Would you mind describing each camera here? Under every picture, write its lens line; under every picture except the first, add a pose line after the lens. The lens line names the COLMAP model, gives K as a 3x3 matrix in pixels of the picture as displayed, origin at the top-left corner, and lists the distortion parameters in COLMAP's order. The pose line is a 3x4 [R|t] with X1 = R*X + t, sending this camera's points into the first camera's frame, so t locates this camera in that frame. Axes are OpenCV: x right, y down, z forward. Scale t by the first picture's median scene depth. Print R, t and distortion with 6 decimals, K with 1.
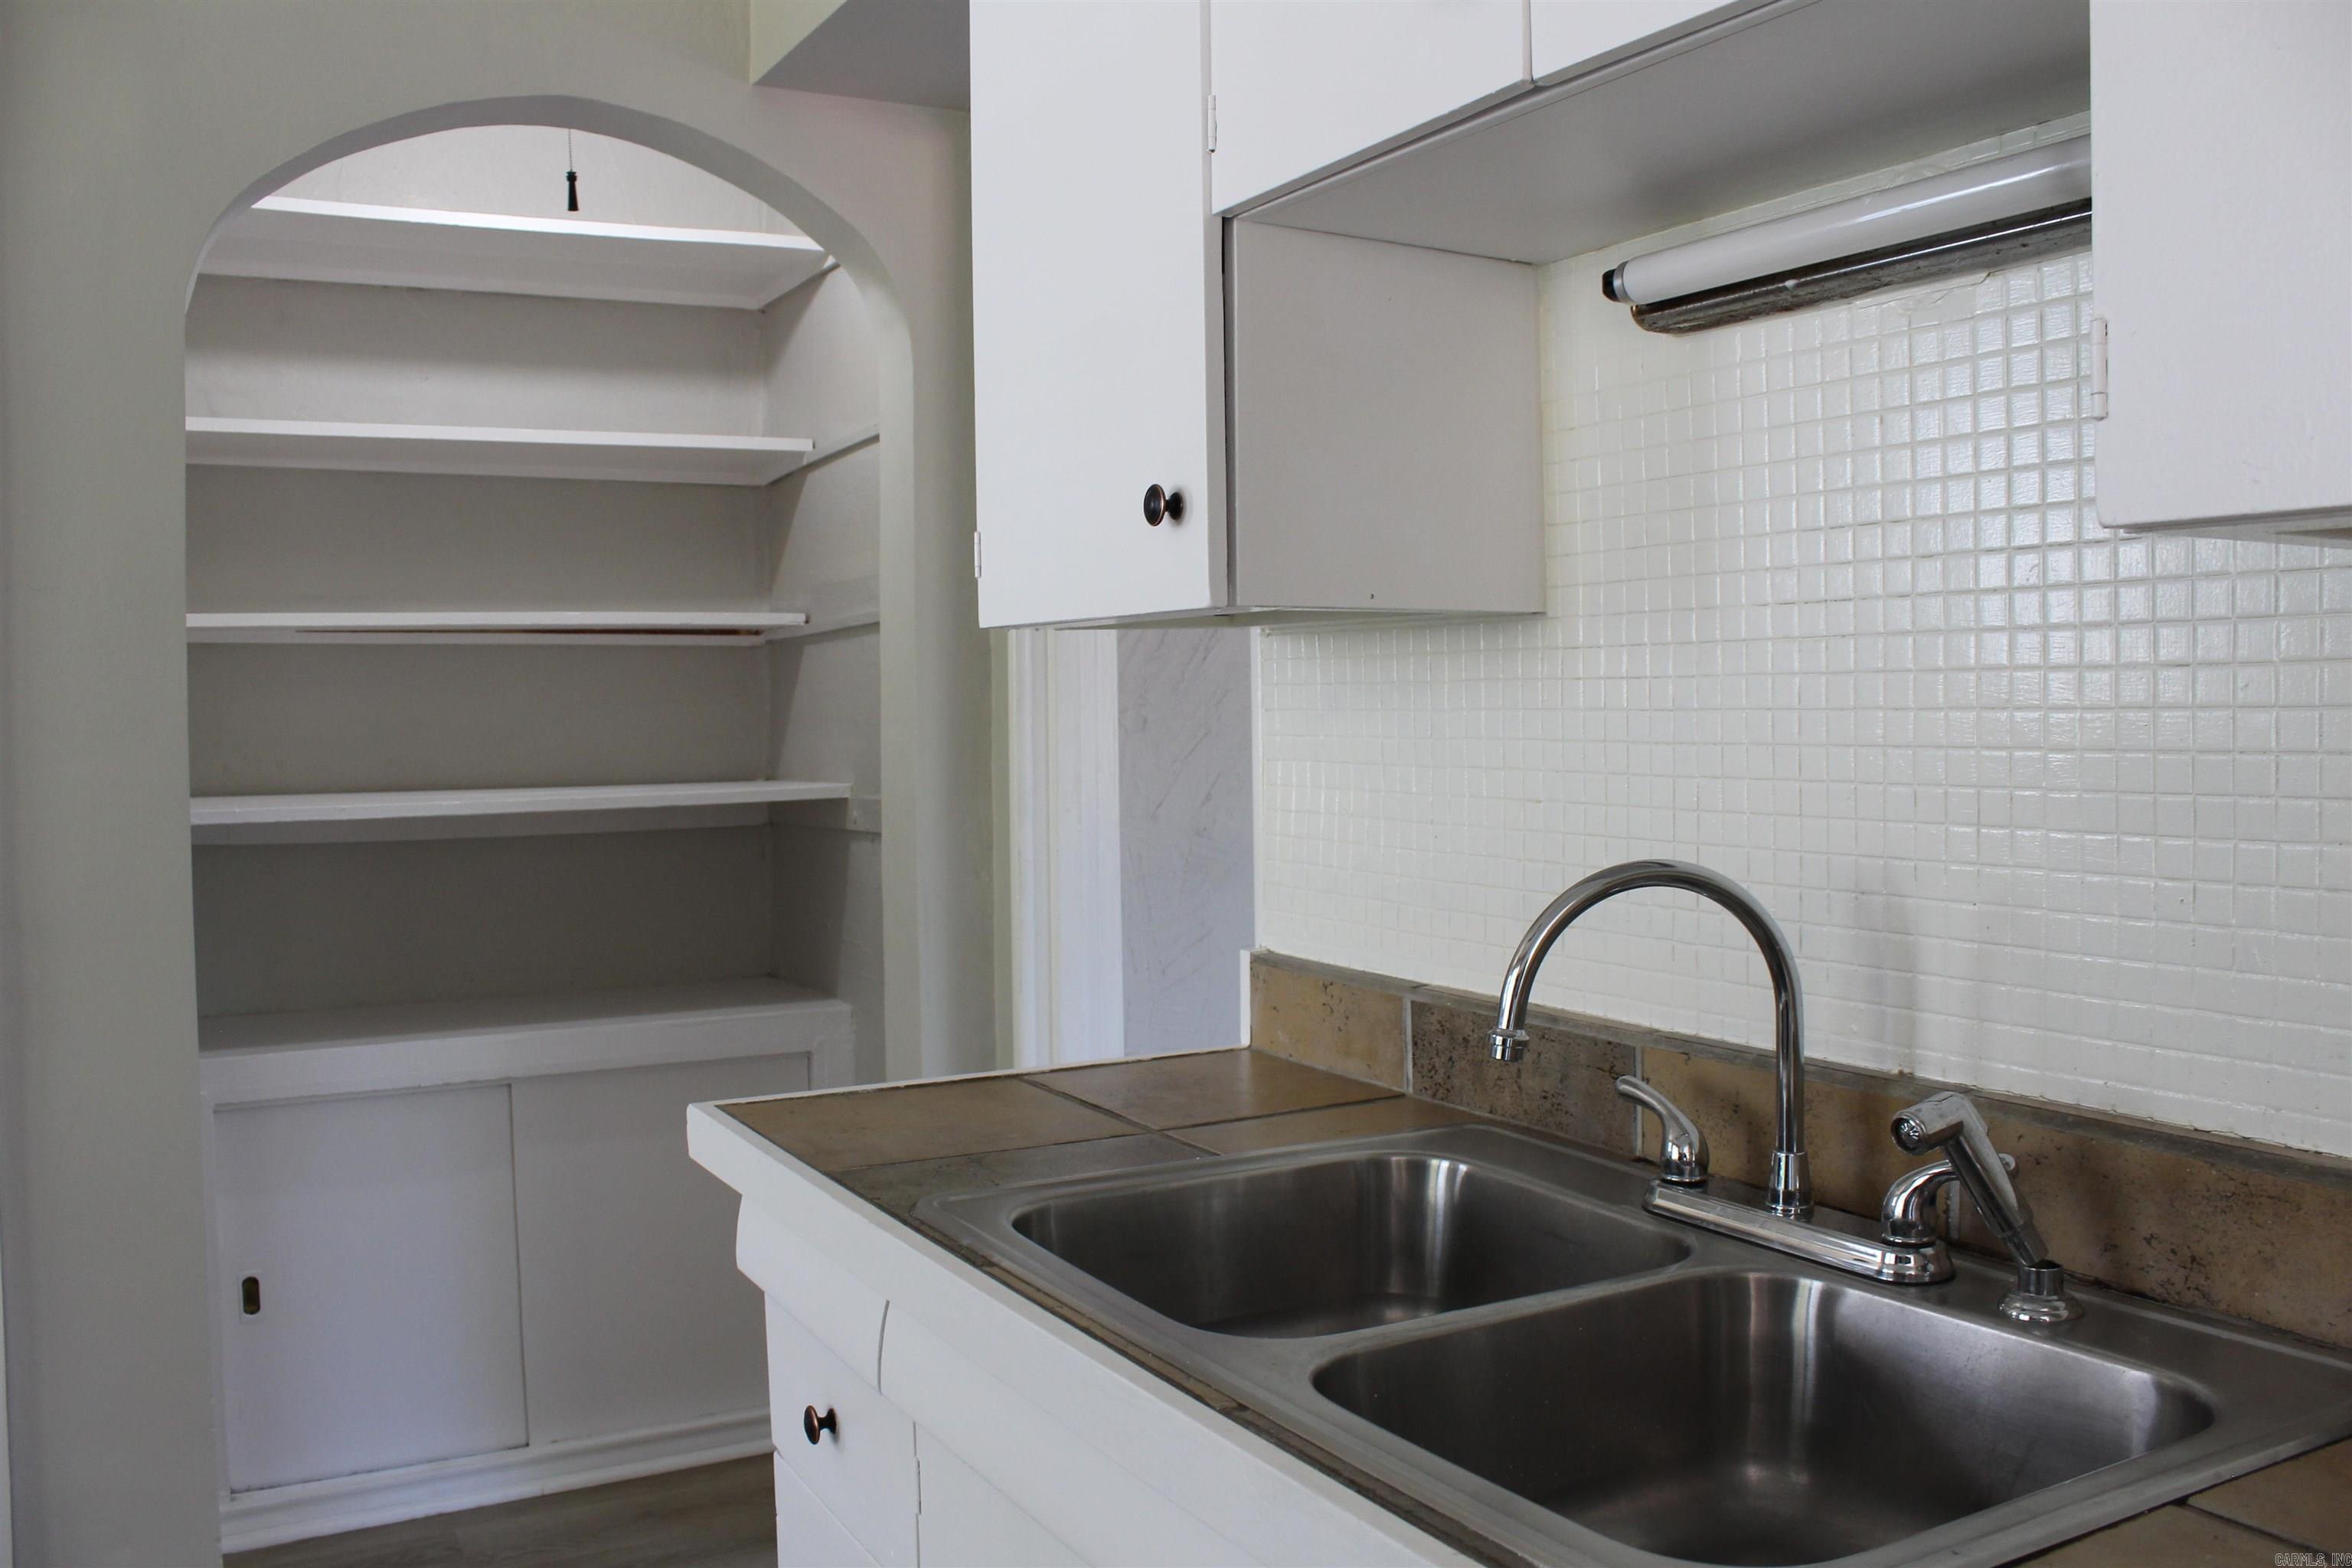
lens RADIAL K [[1959.4, 0, 1167.1], [0, 1959.4, 795.0], [0, 0, 1]] dist [-0.155815, 0.117982]
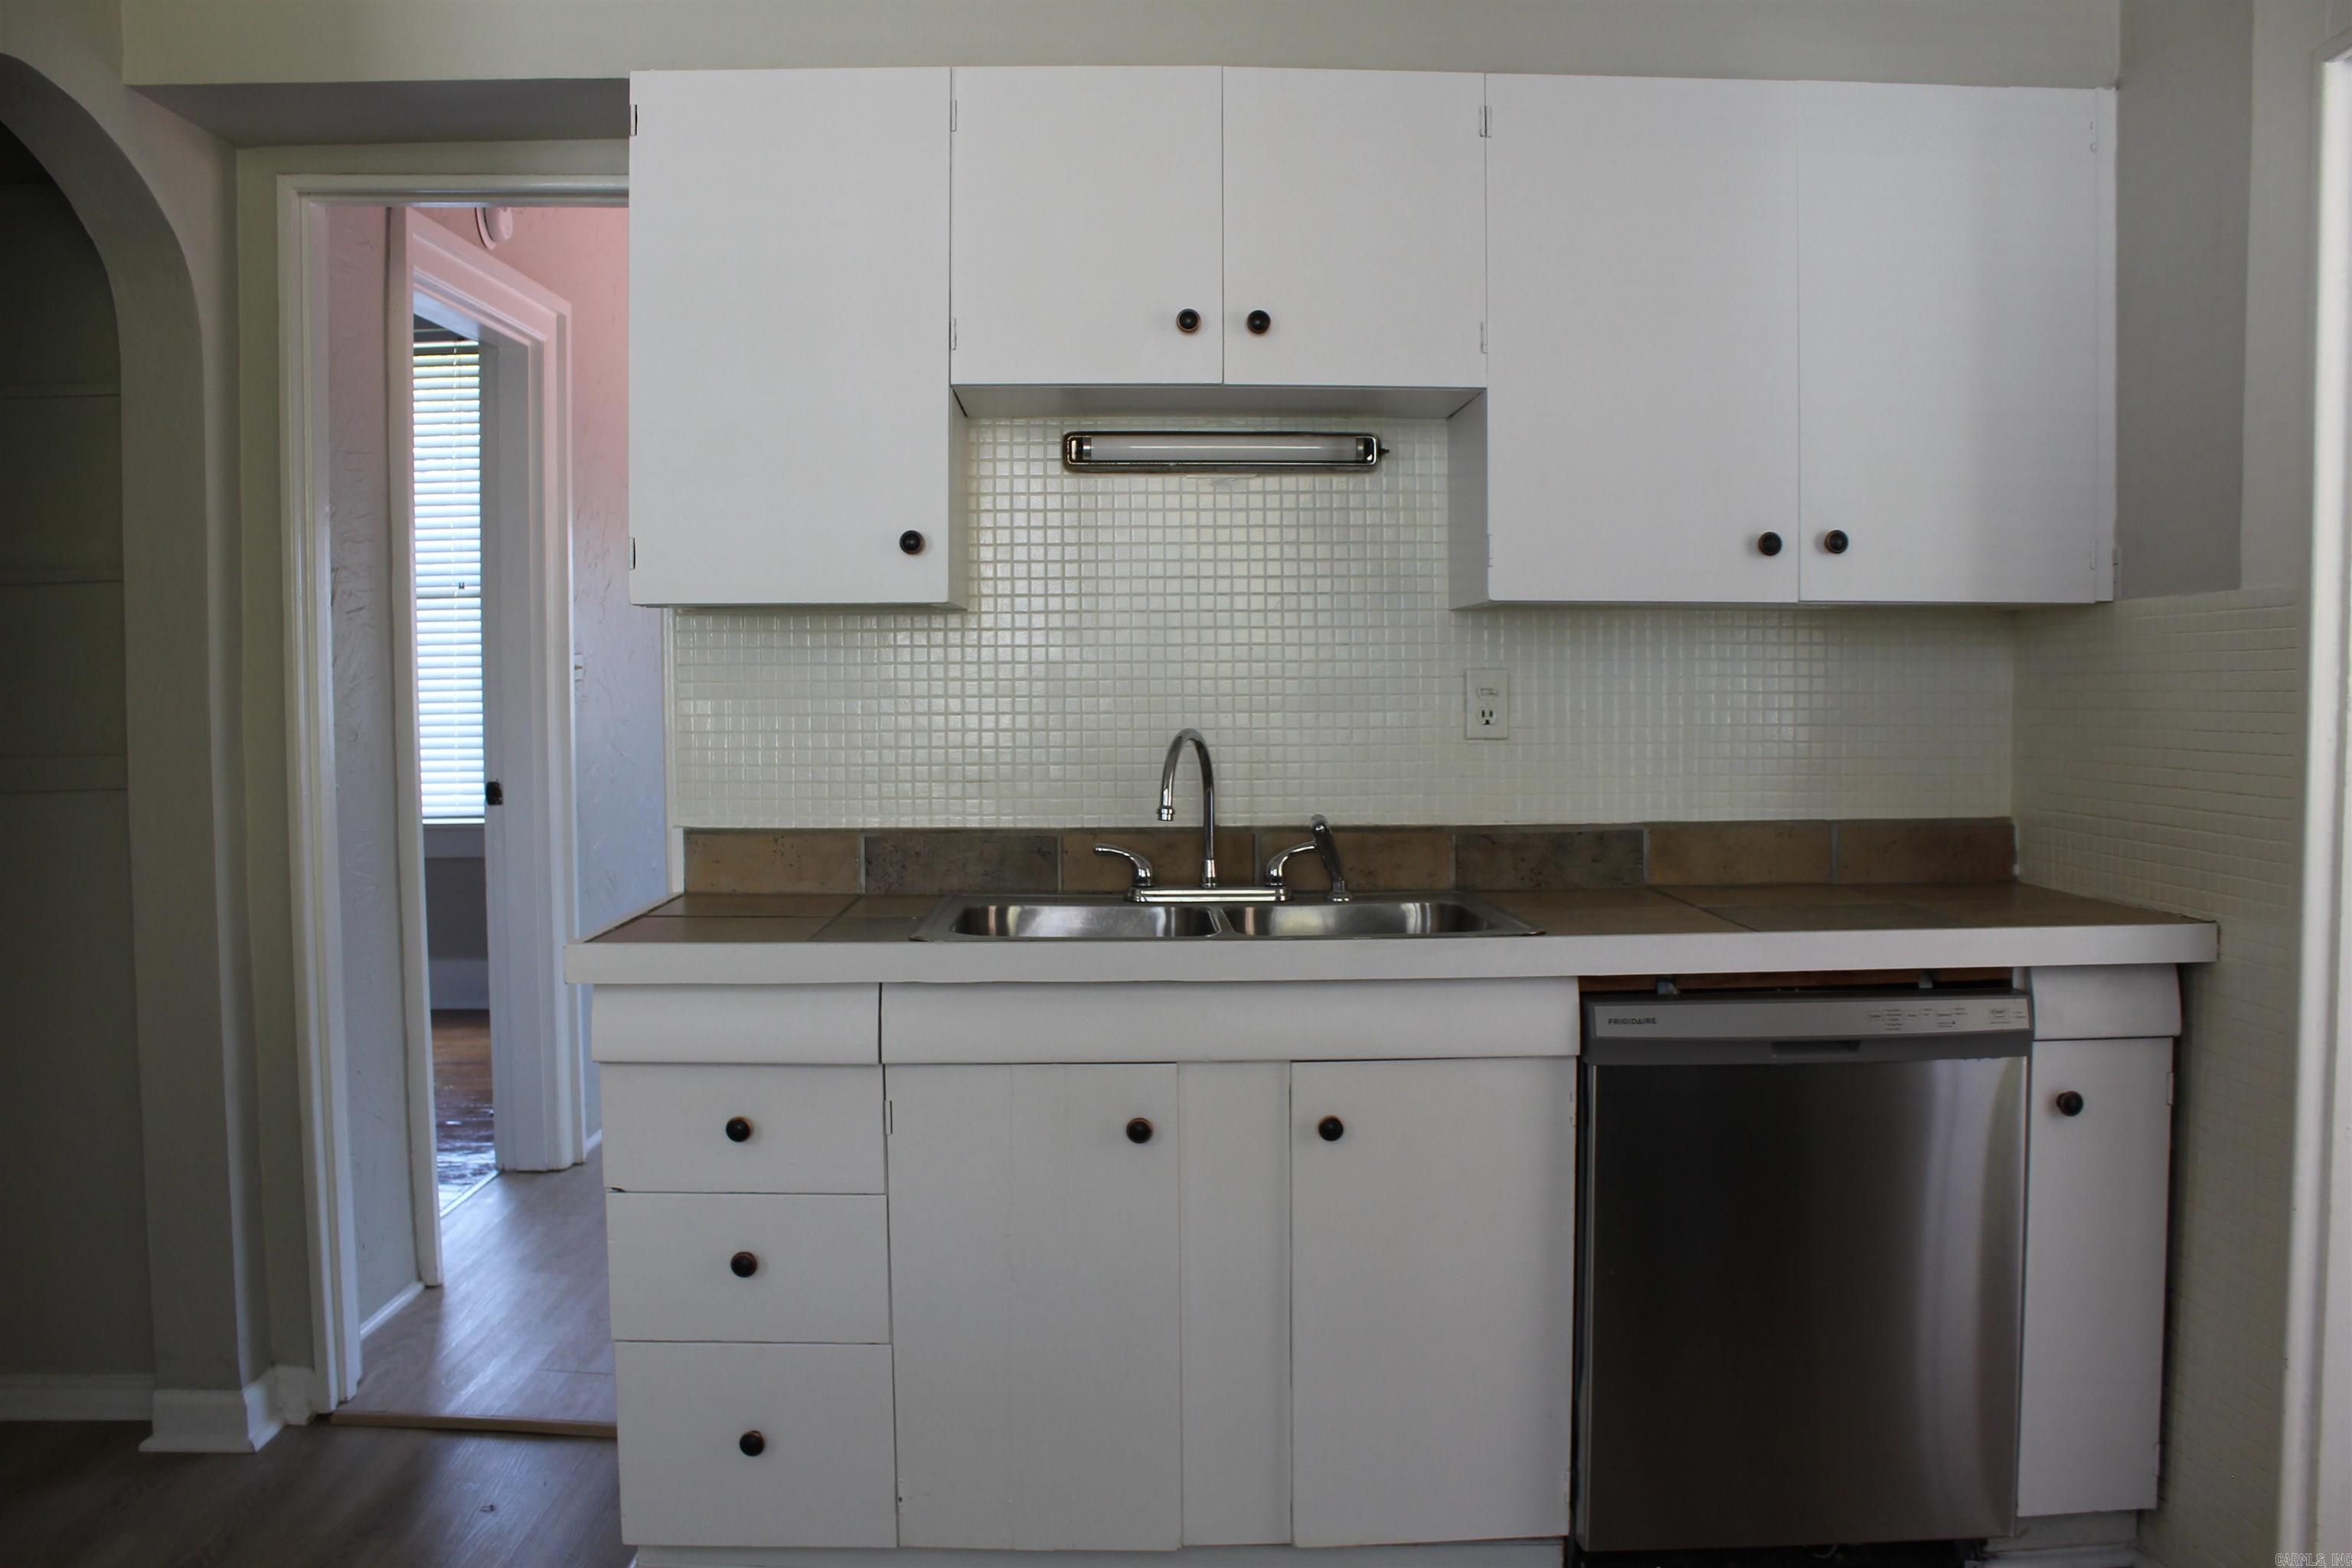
lens RADIAL K [[1959.4, 0, 1183.0], [0, 1959.4, 782.5], [0, 0, 1]] dist [-0.155815, 0.117982]
pose [[0.492239, -0.032038, 0.869870, -1.337711], [0.037793, 0.999167, 0.015414, 0.048686], [-0.869639, 0.025287, 0.493040, -0.071634]]
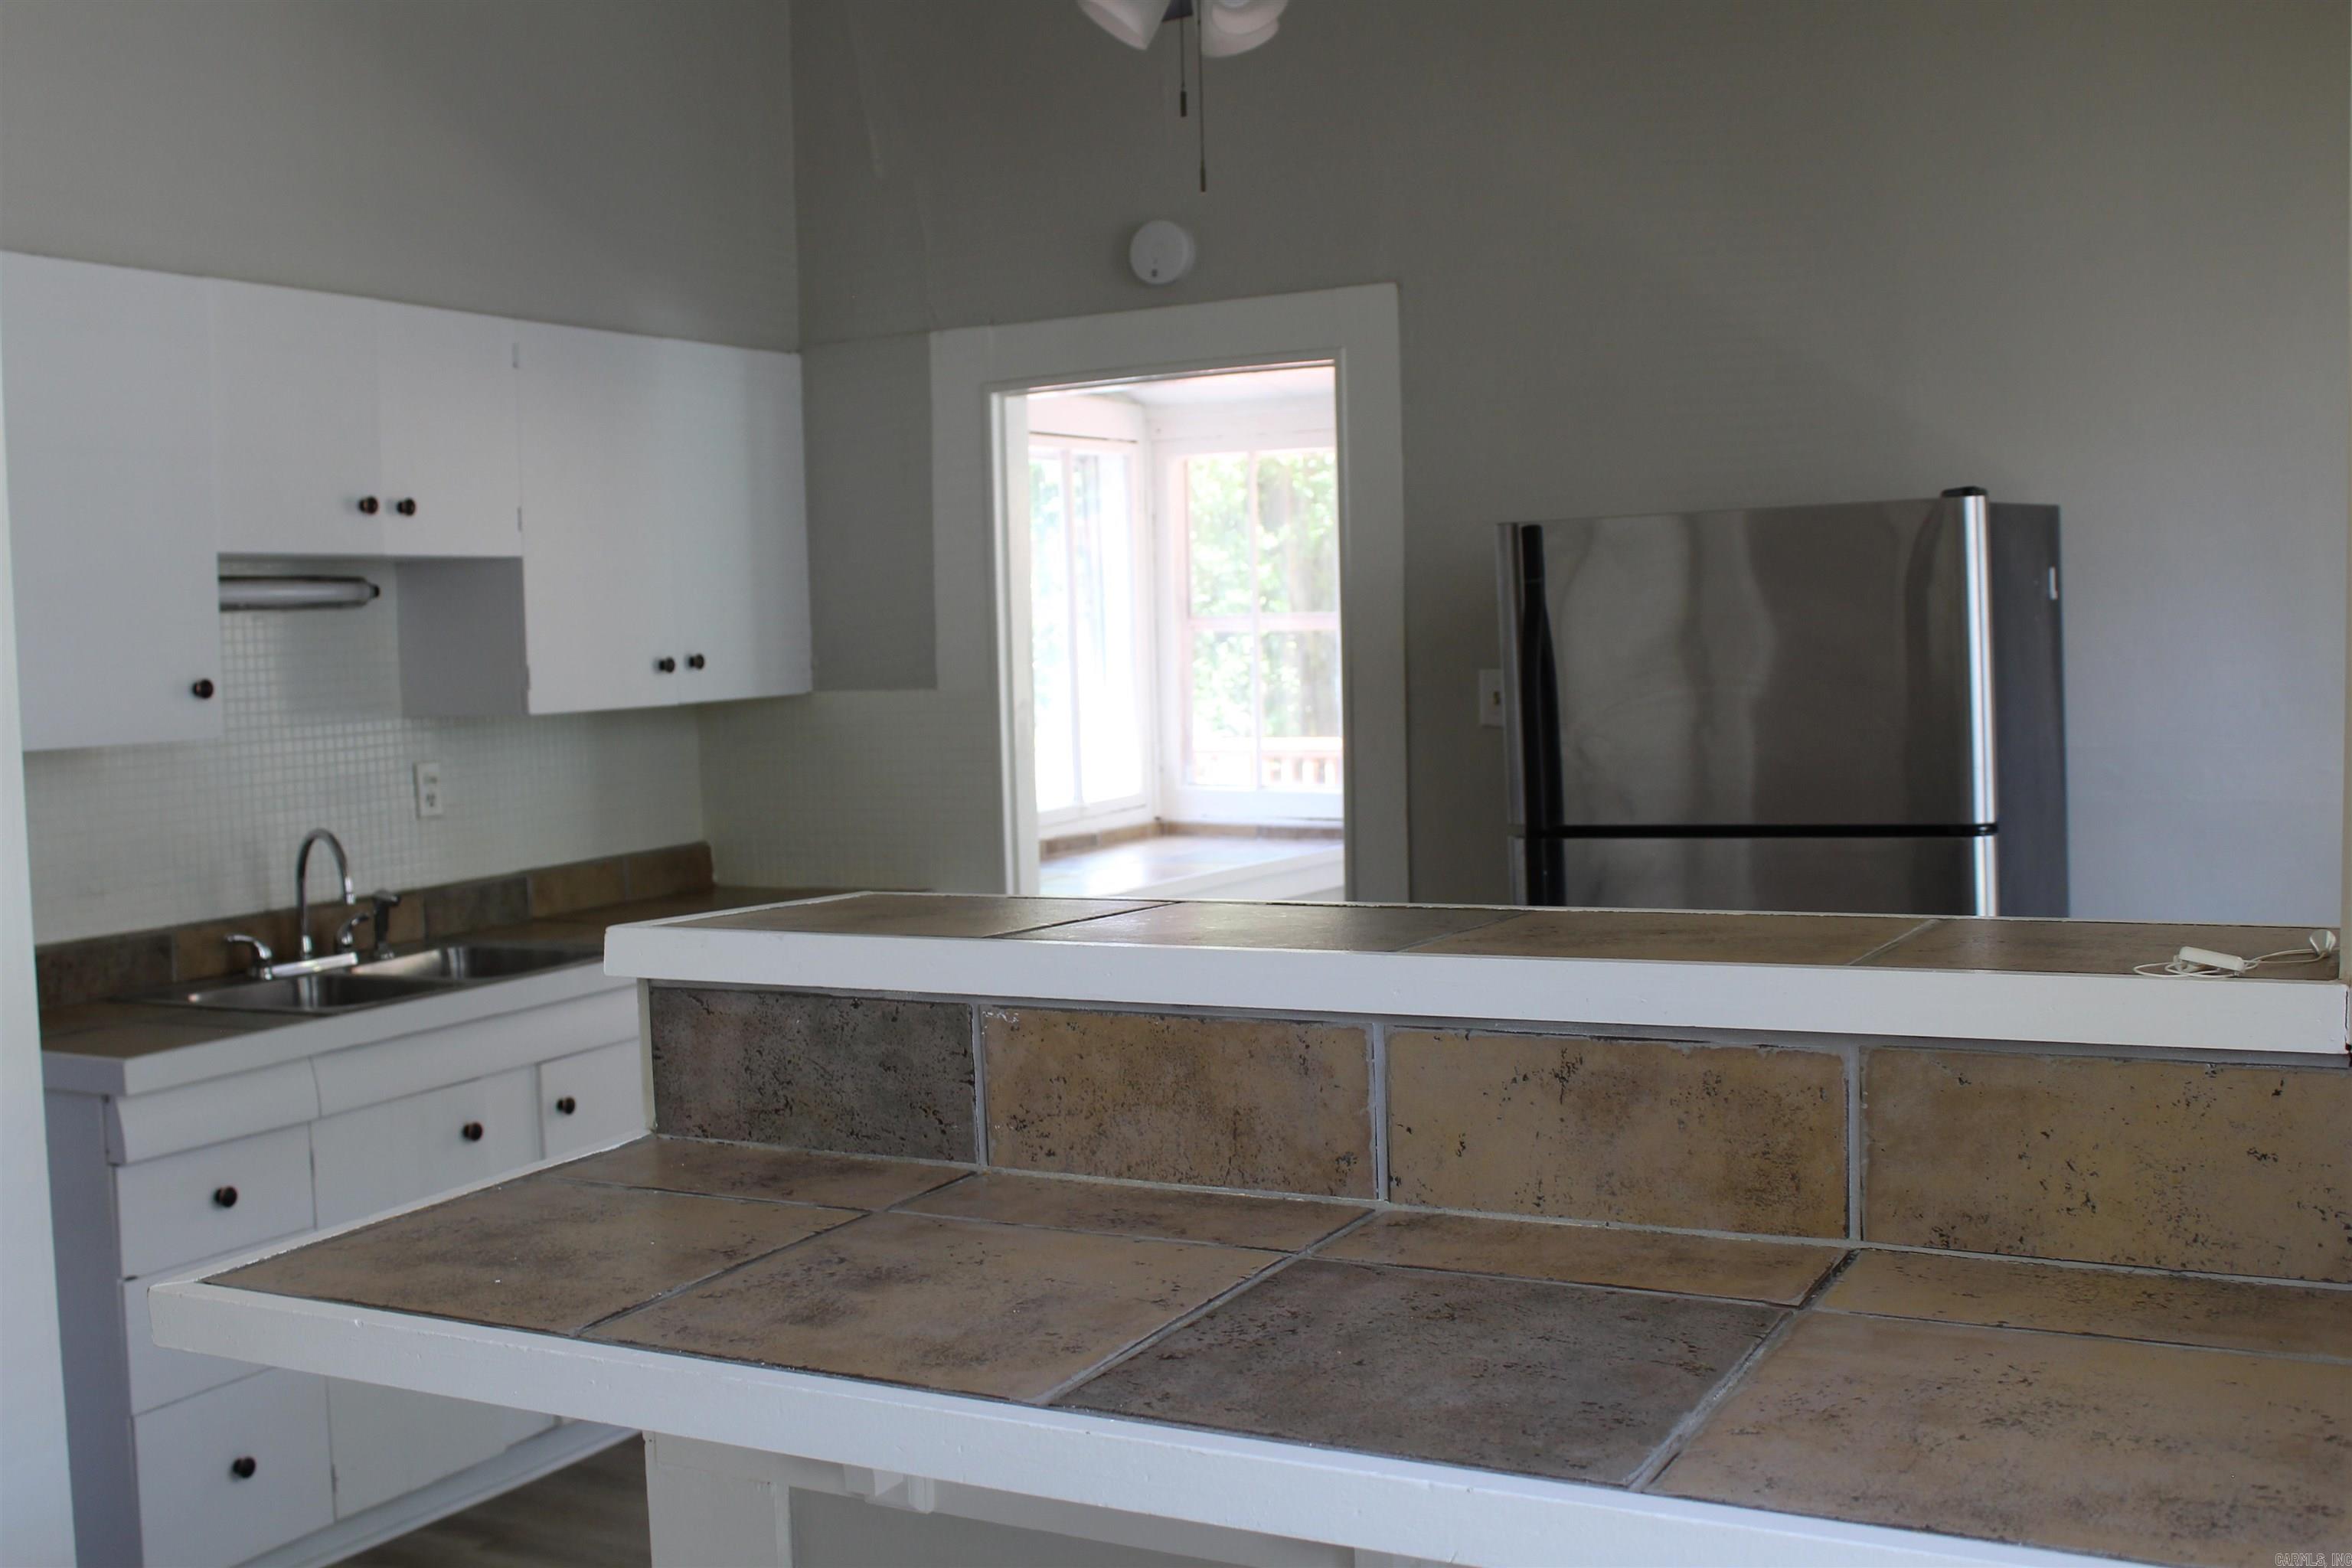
lens RADIAL K [[2605.3, 0, 1172.3], [0, 2605.3, 778.1], [0, 0, 1]] dist [-0.017902, 0.000000]
pose [[-0.535152, -0.025426, 0.844373, -2.606379], [0.076162, 0.994024, 0.078202, -0.162515], [-0.841315, 0.106159, -0.530017, 1.396266]]
